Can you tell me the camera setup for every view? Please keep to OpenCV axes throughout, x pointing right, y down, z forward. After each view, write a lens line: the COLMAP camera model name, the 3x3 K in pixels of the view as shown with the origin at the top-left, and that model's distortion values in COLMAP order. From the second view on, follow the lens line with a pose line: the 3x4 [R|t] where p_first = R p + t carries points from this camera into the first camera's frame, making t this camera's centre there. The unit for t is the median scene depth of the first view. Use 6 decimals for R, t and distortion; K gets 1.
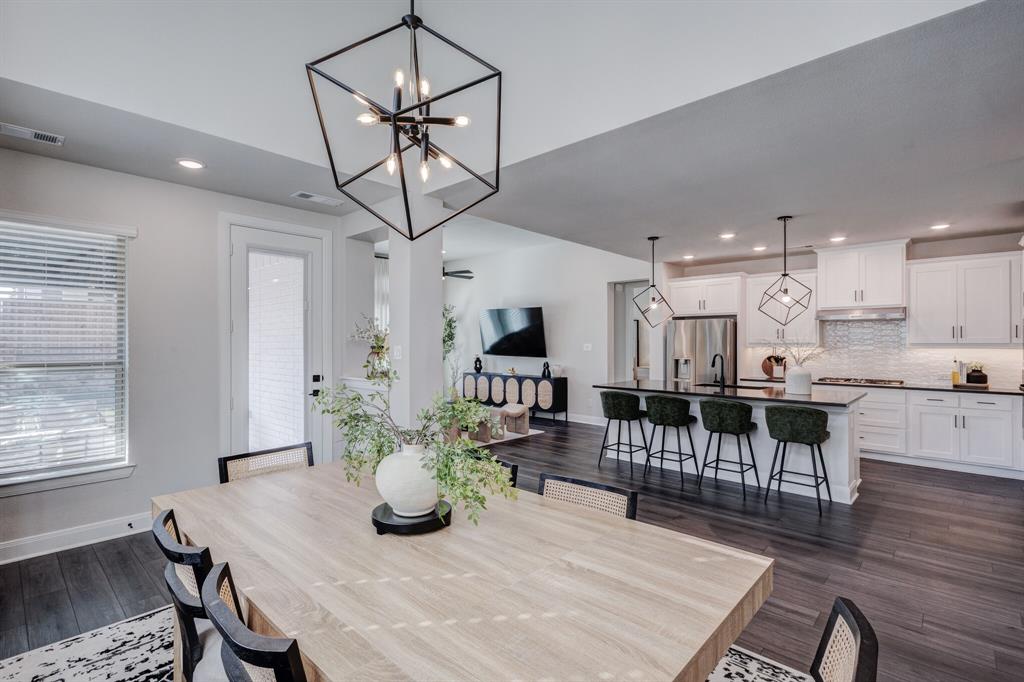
lens RADIAL K [[477.2, 0, 509.0], [0, 477.2, 338.8], [0, 0, 1]] dist [0.015373, -0.004875]
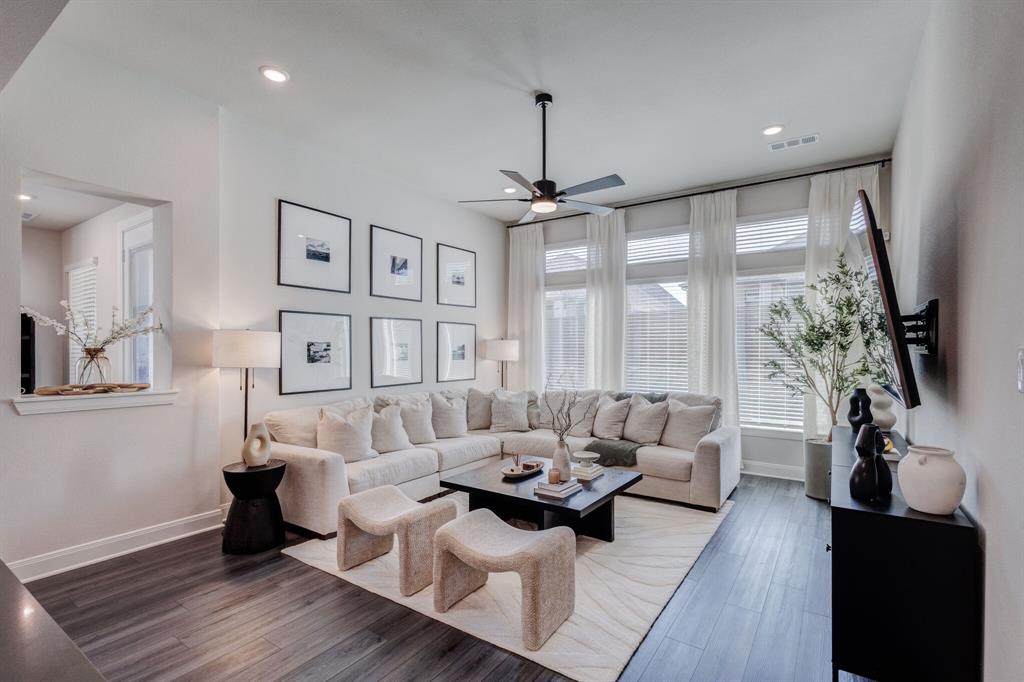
lens RADIAL K [[477.2, 0, 504.8], [0, 477.2, 351.1], [0, 0, 1]] dist [0.015373, -0.004875]
pose [[0.145896, 0.005965, -0.989282, 0.392675], [0.005719, 0.999960, 0.006872, 0.012836], [0.989283, -0.006661, 0.145856, 1.132386]]
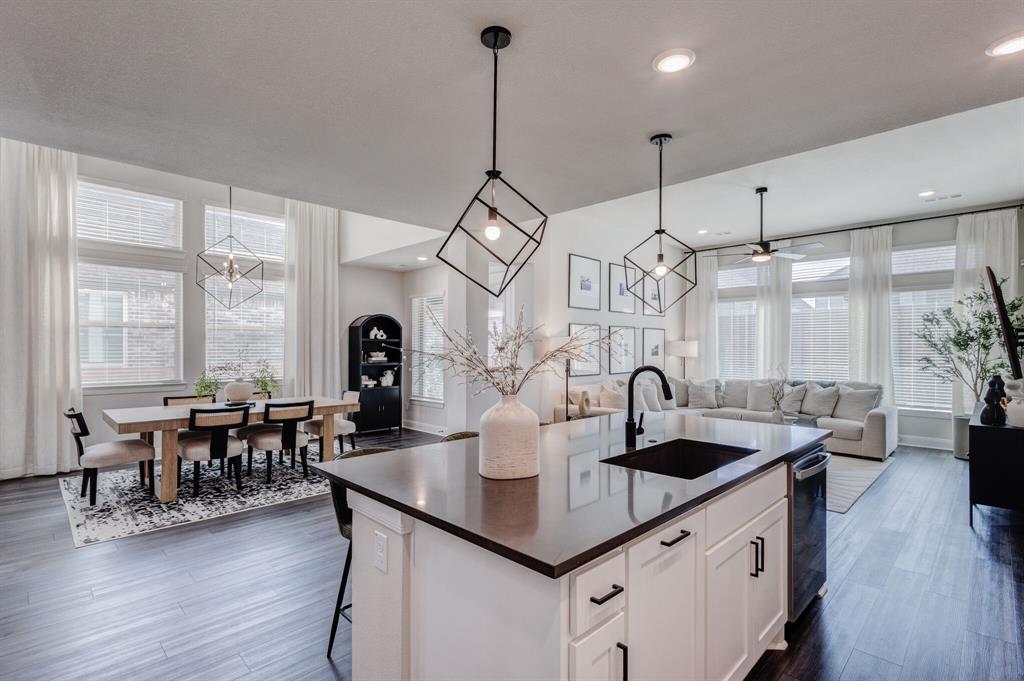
lens RADIAL K [[477.2, 0, 509.0], [0, 477.2, 346.9], [0, 0, 1]] dist [0.015373, -0.004875]
pose [[-0.038131, 0.000834, -0.999272, 0.767178], [0.003877, 0.999992, 0.000687, 0.009701], [0.999265, -0.003848, -0.038134, 0.810995]]
